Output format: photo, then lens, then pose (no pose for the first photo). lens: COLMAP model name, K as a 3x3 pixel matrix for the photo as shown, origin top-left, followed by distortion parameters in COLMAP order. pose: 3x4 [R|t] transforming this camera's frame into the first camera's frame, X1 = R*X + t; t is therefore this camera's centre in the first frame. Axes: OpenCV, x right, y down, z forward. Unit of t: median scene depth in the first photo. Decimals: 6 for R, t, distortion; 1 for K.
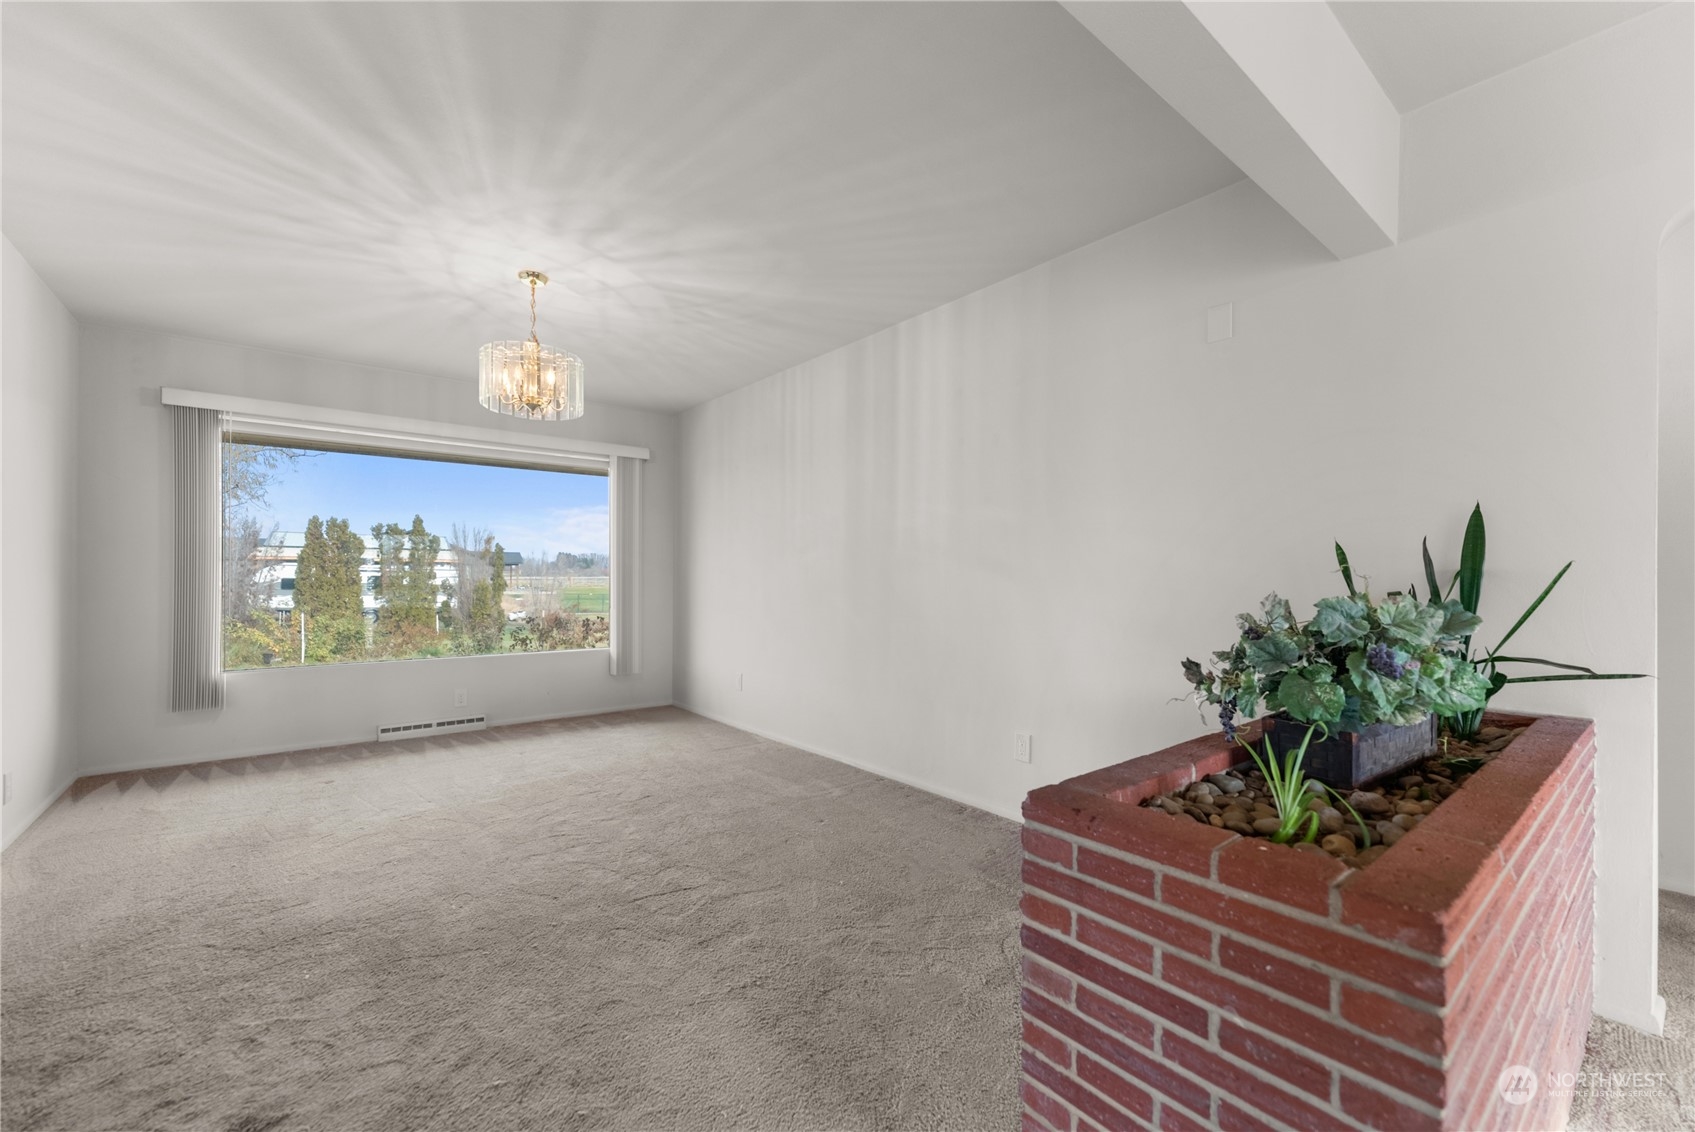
lens RADIAL K [[688.3, 0, 846.0], [0, 688.3, 570.2], [0, 0, 1]] dist [0.000502, -0.000040]
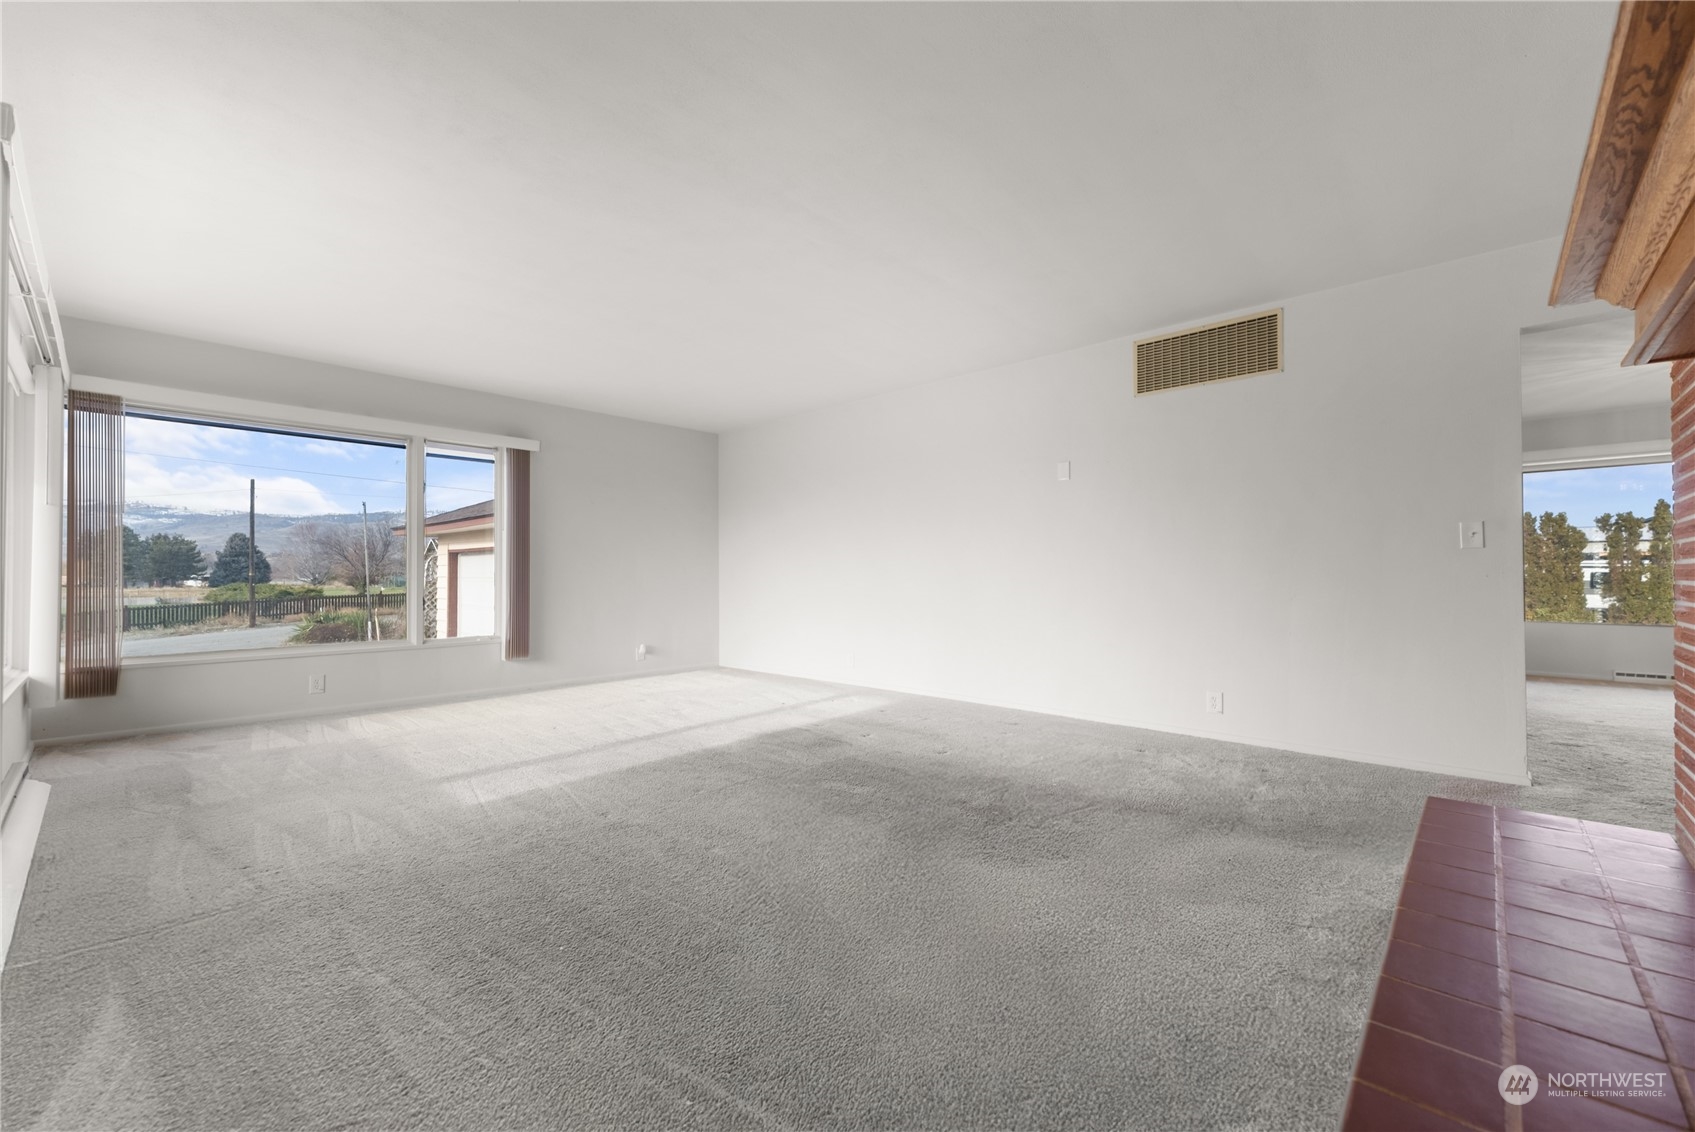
lens RADIAL K [[688.3, 0, 854.8], [0, 688.3, 568.0], [0, 0, 1]] dist [0.000502, -0.000040]
pose [[0.145629, -0.013002, -0.989254, 0.071793], [0.010341, 0.999879, -0.011619, 0.003576], [0.989285, -0.008537, 0.145746, -0.108355]]
